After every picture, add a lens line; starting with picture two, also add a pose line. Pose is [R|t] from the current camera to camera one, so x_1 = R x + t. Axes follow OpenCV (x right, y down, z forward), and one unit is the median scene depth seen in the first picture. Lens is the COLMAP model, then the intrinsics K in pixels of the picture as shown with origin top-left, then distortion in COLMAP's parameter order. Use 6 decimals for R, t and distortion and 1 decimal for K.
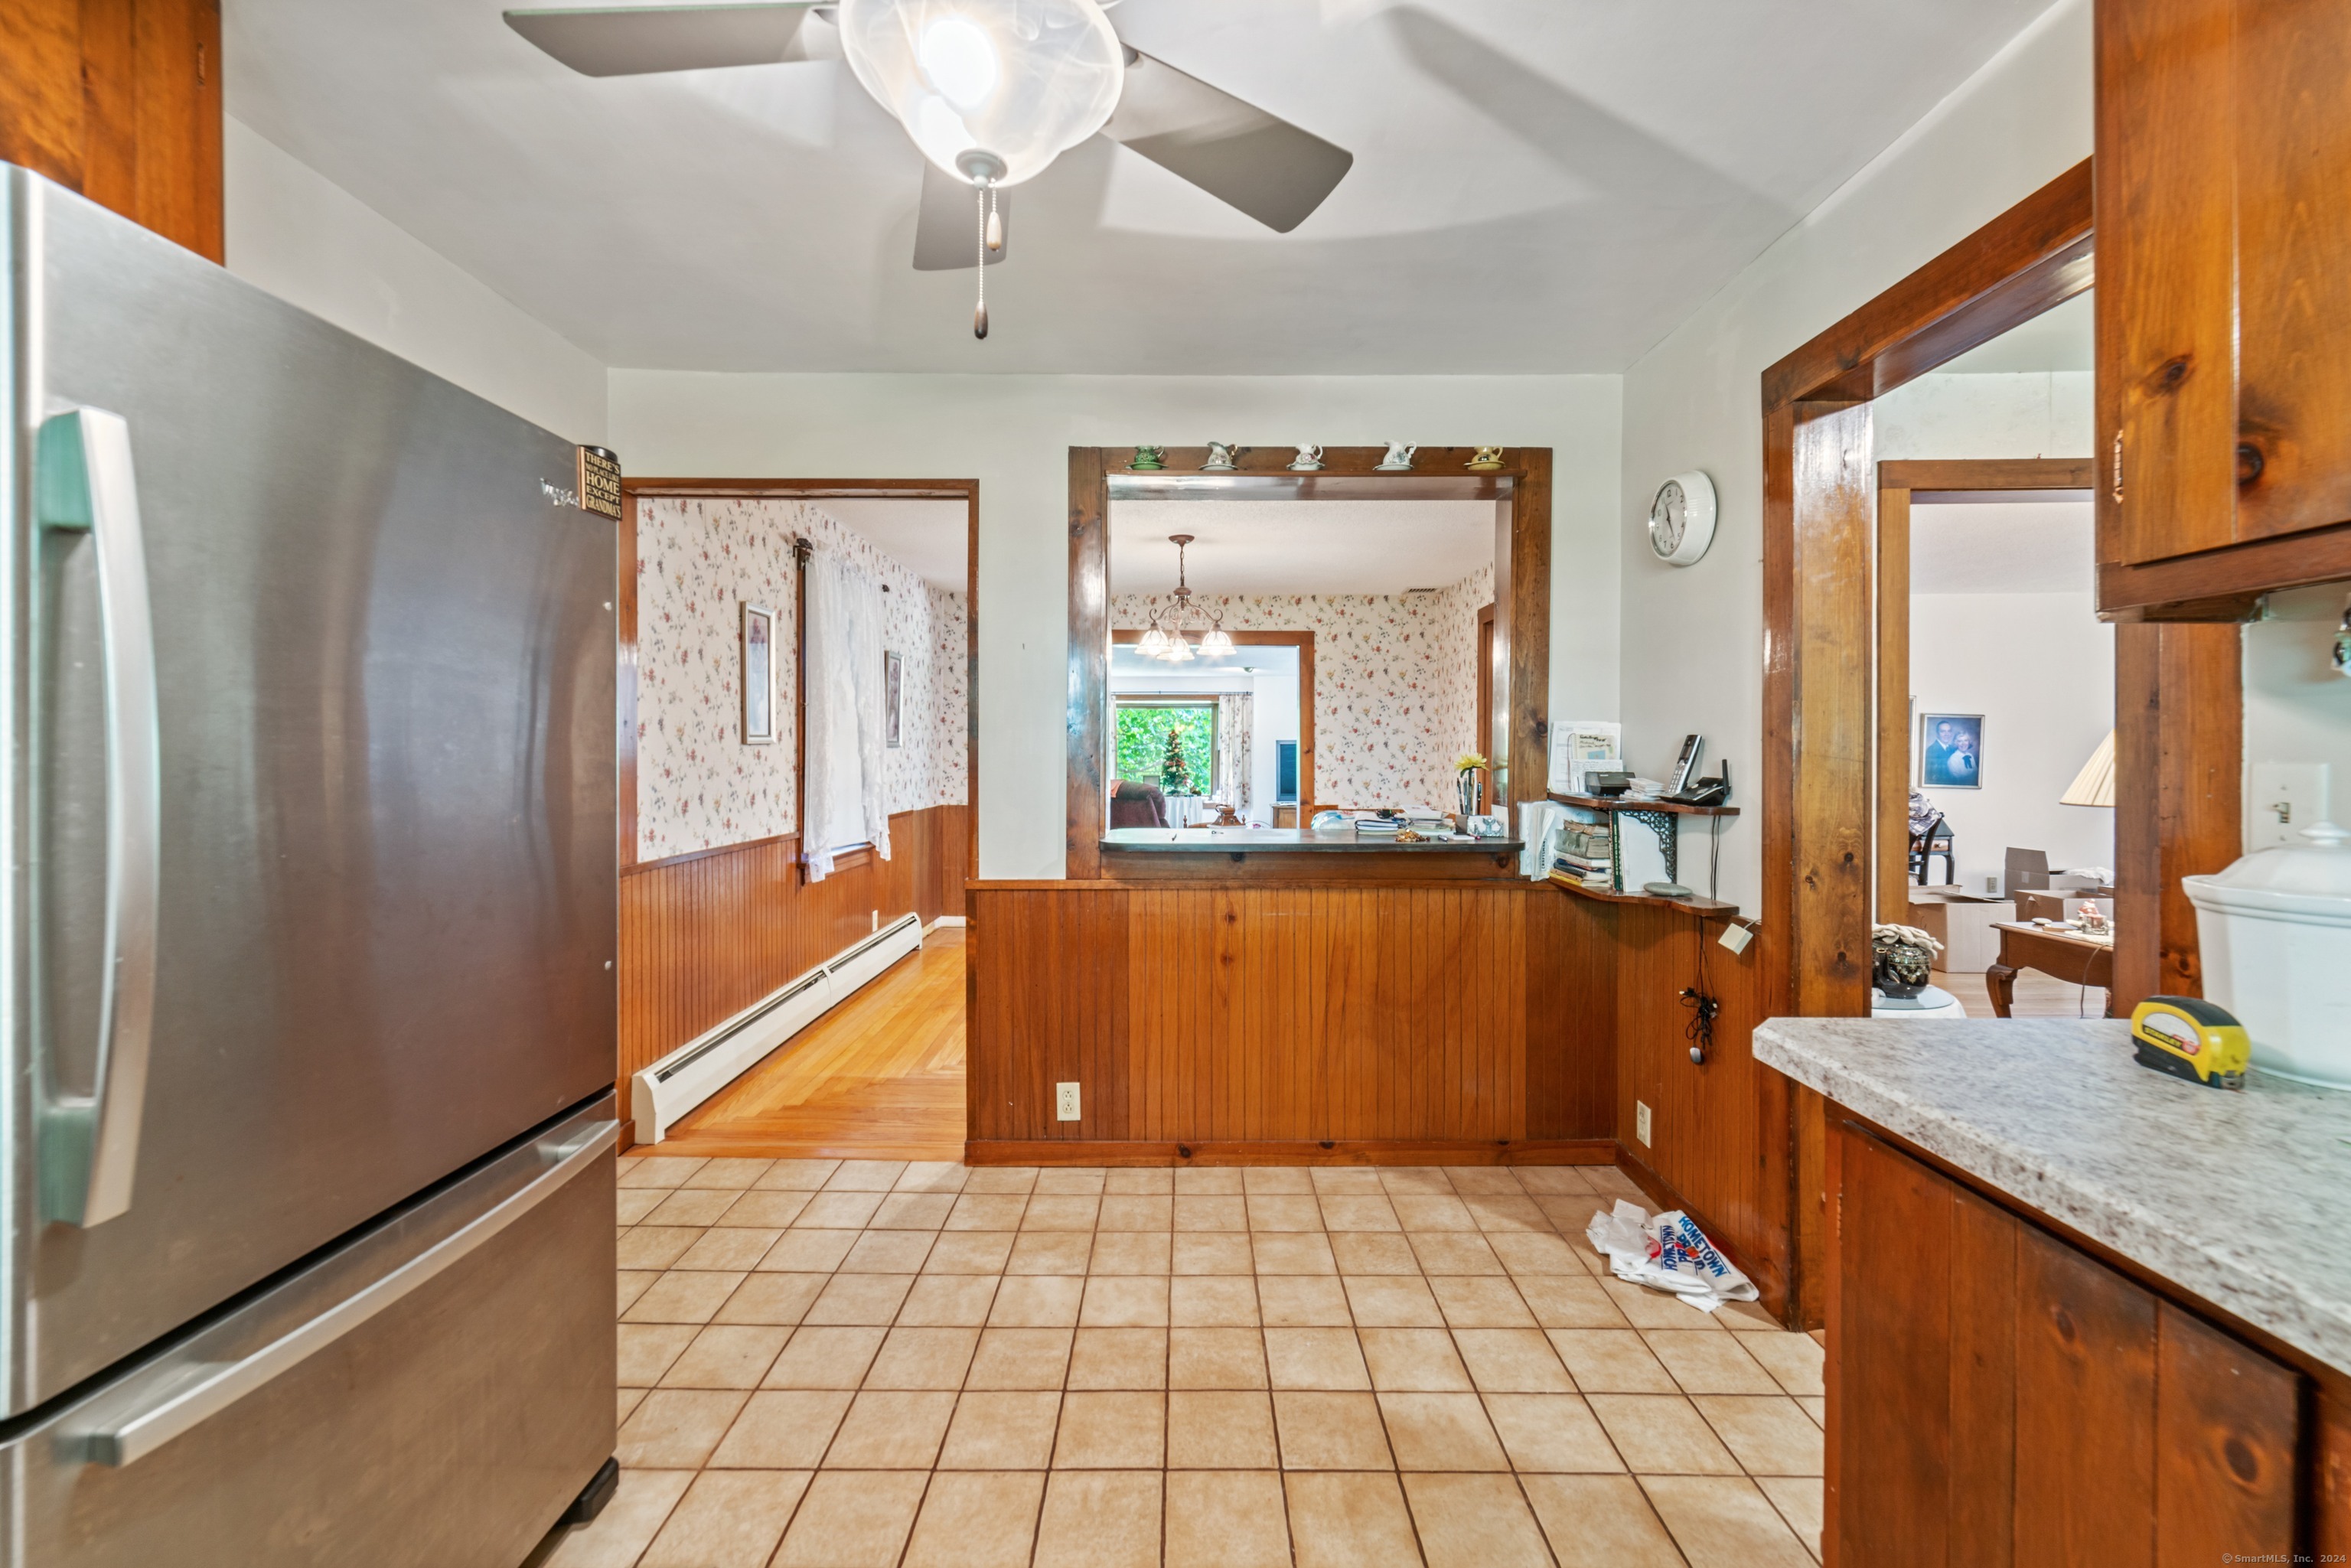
lens RADIAL K [[925.4, 0, 1173.8], [0, 925.4, 772.1], [0, 0, 1]] dist [-0.003039, 0.001046]
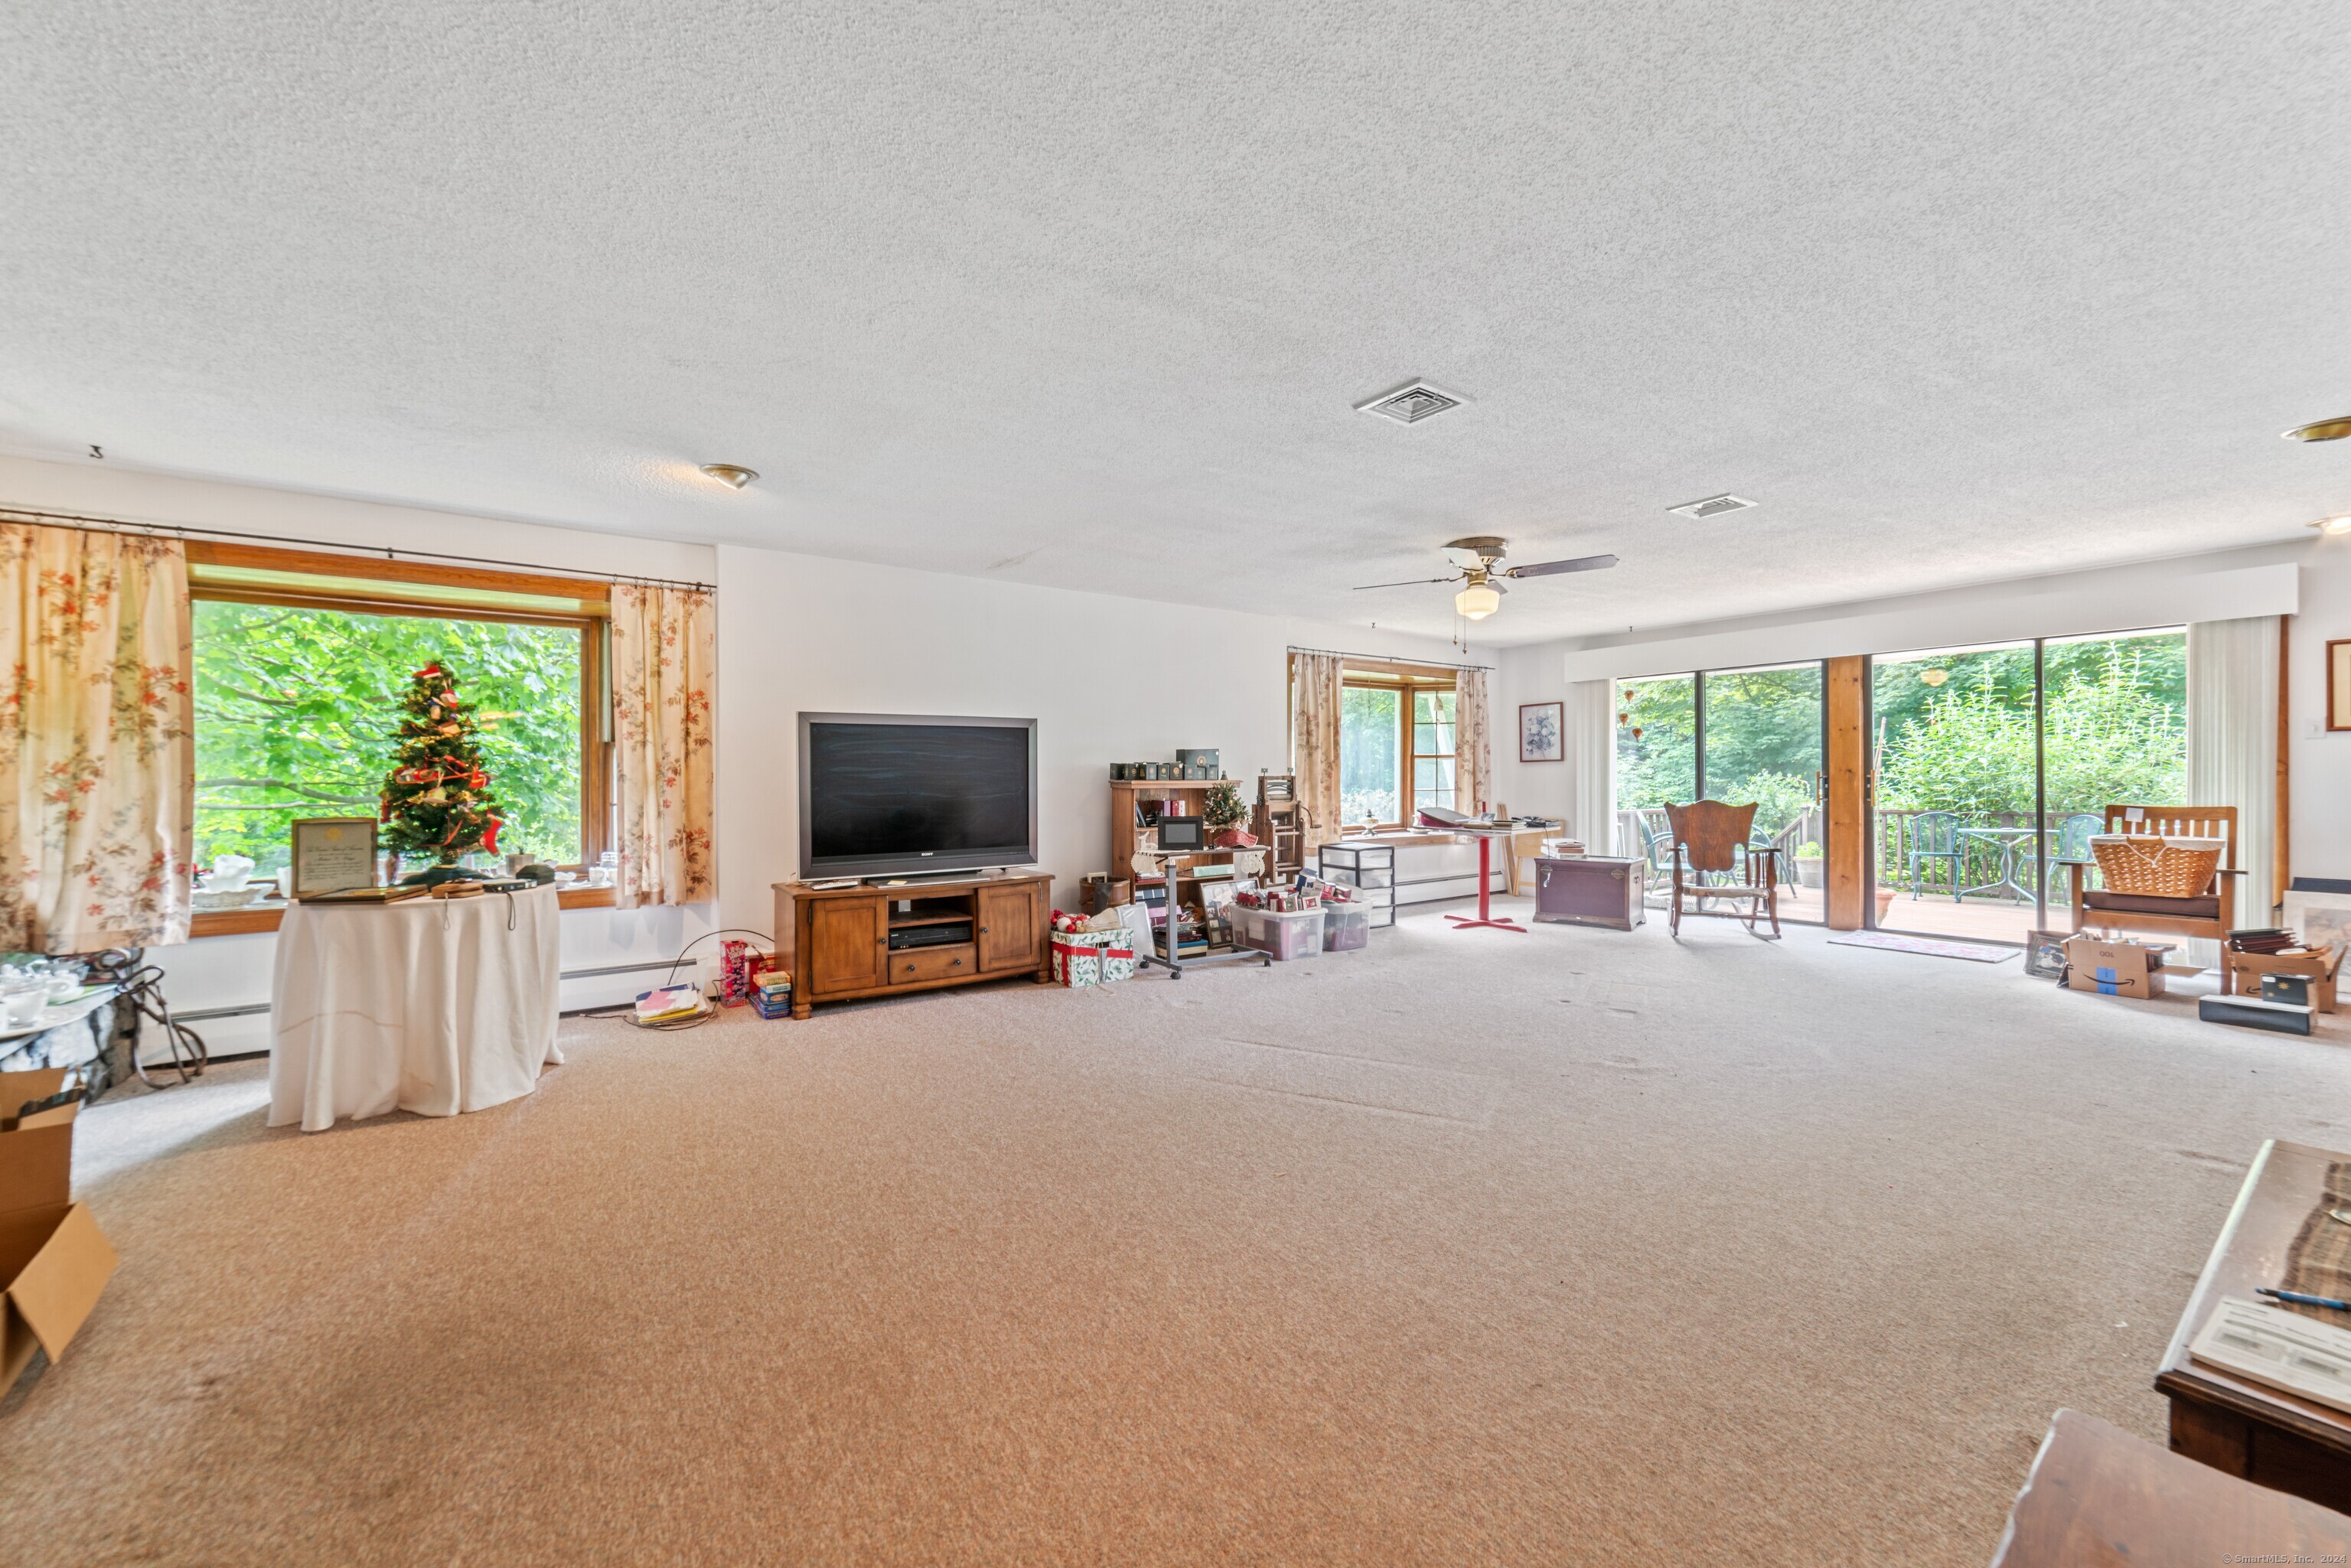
lens RADIAL K [[925.4, 0, 1176.8], [0, 925.4, 781.9], [0, 0, 1]] dist [-0.003039, 0.001046]
pose [[0.802404, -0.004934, 0.596760, 0.011557], [0.011147, 0.999915, -0.006721, -0.002761], [-0.596677, 0.012046, 0.802391, 0.591183]]
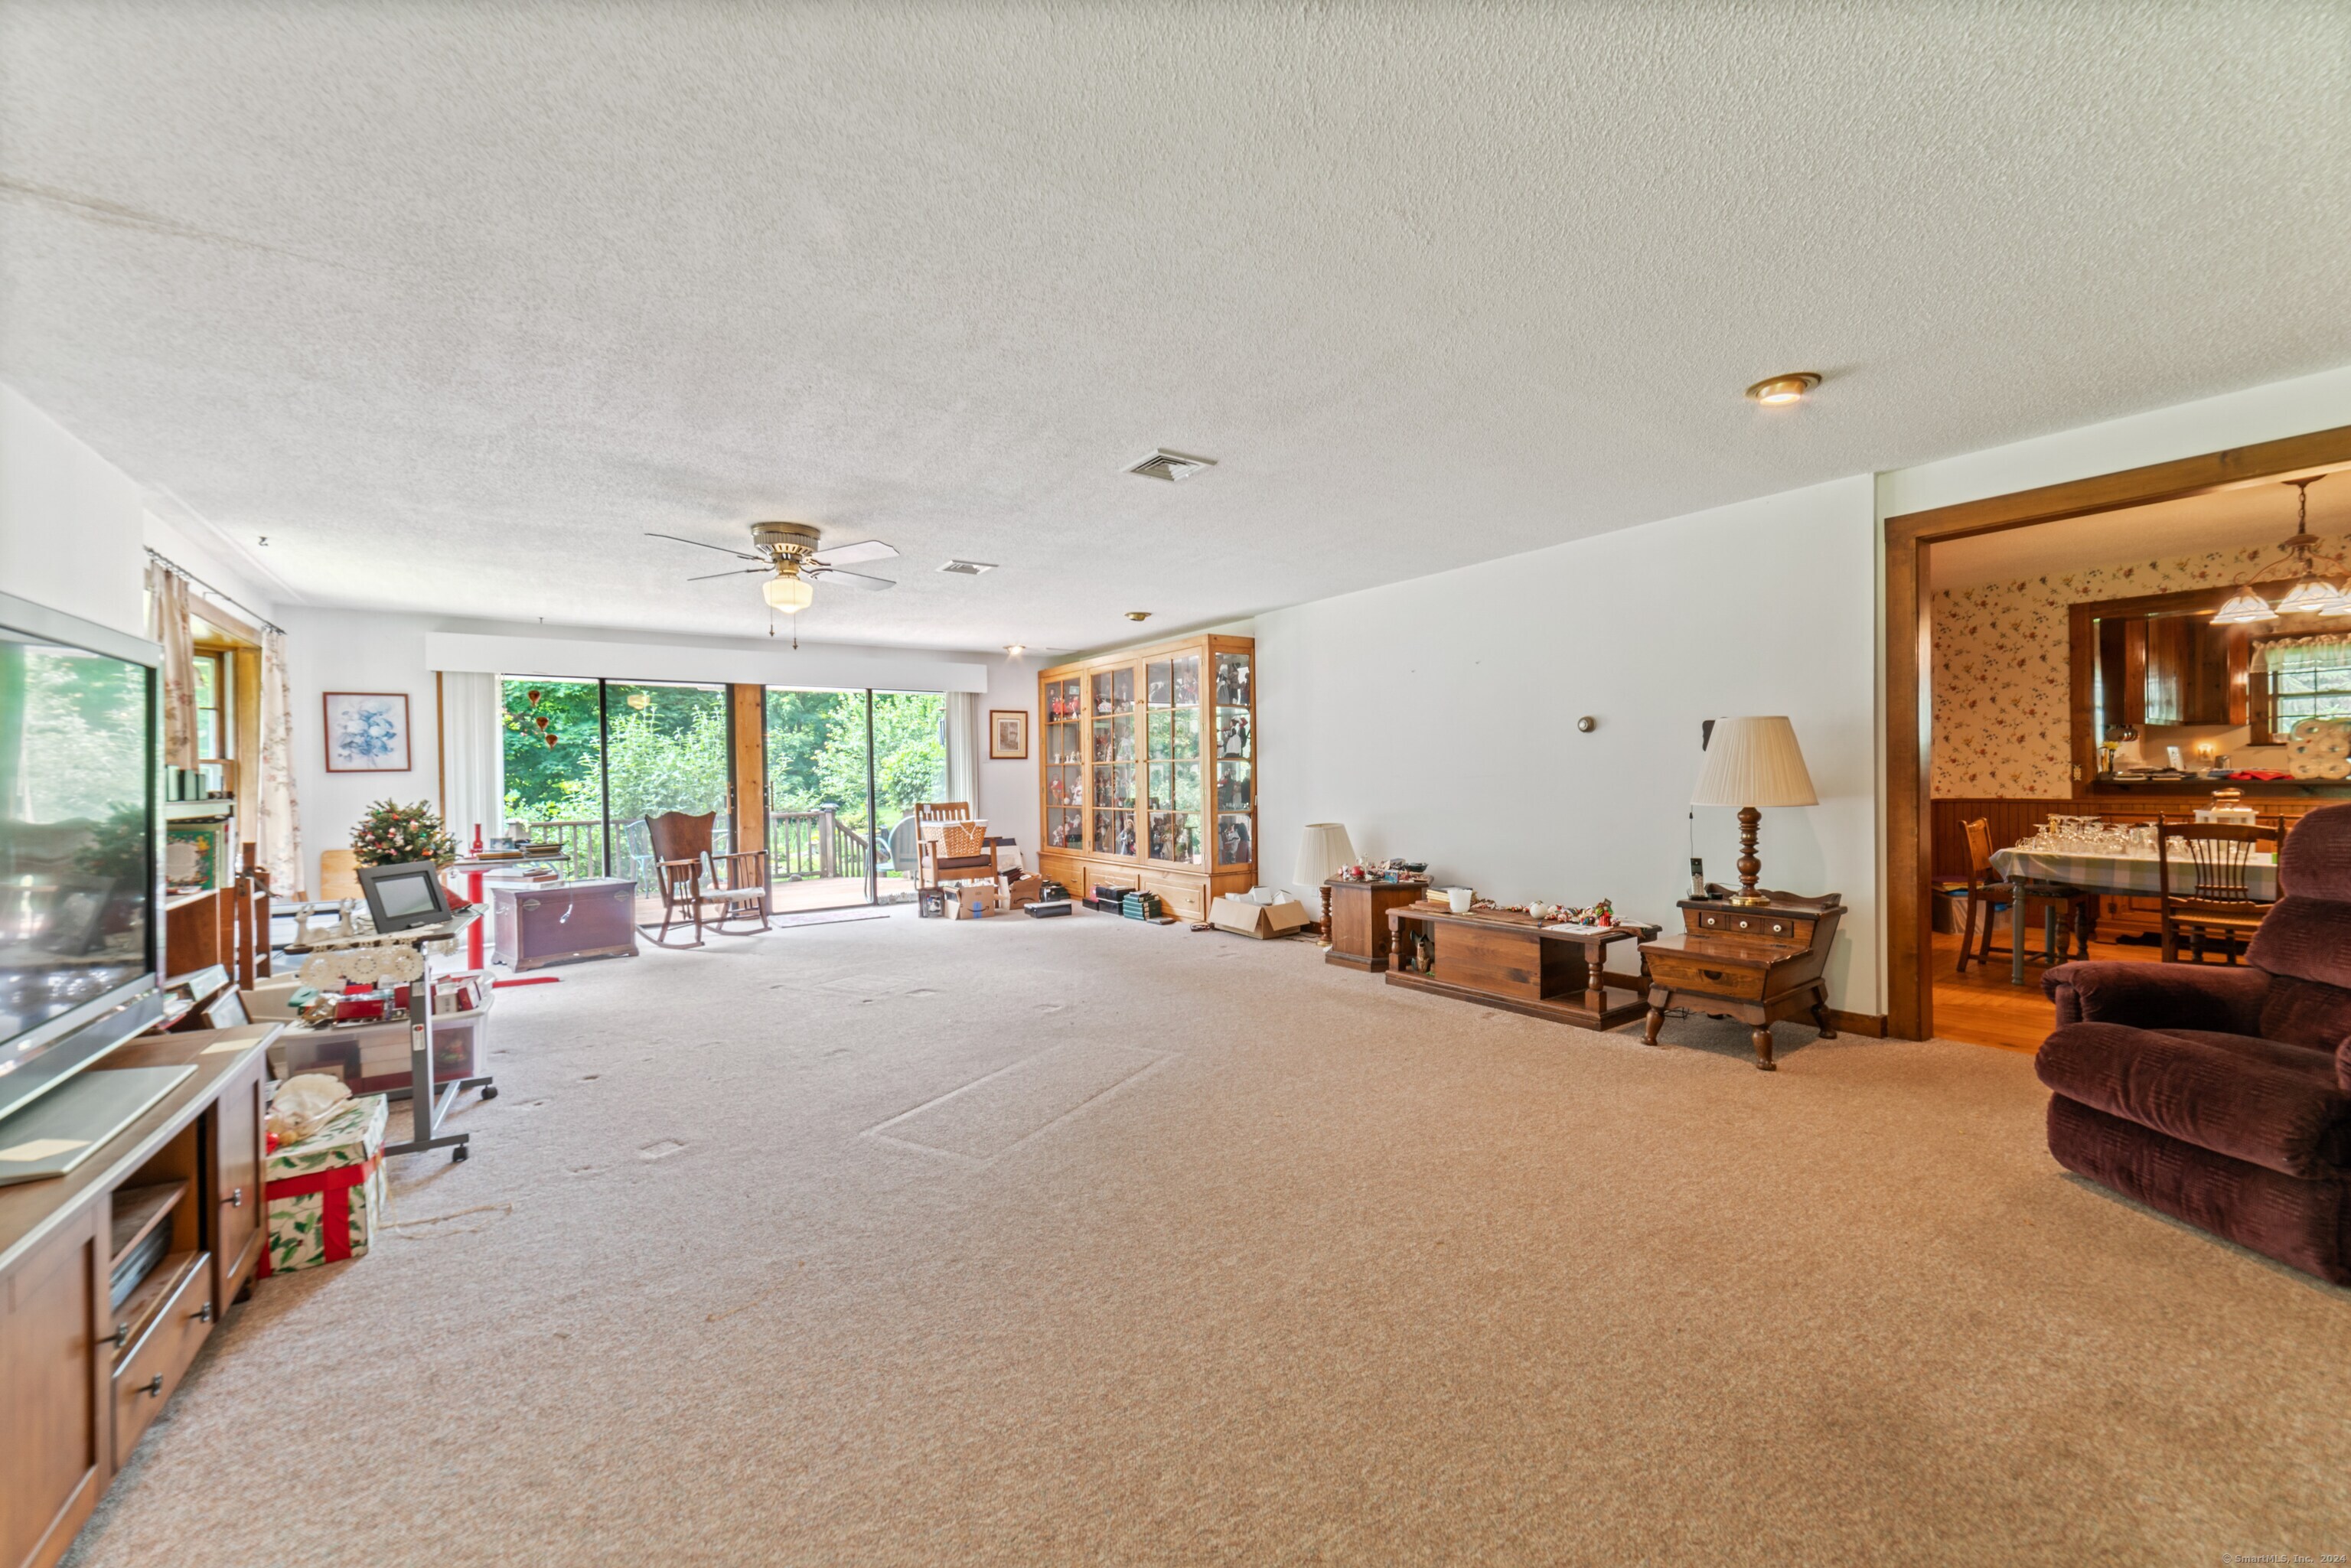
lens RADIAL K [[925.4, 0, 1175.6], [0, 925.4, 787.7], [0, 0, 1]] dist [-0.003039, 0.001046]
pose [[-0.596526, 0.003327, 0.802587, -0.026239], [0.027353, 0.999495, 0.016187, -0.006646], [-0.802128, 0.031609, -0.596315, 0.904182]]
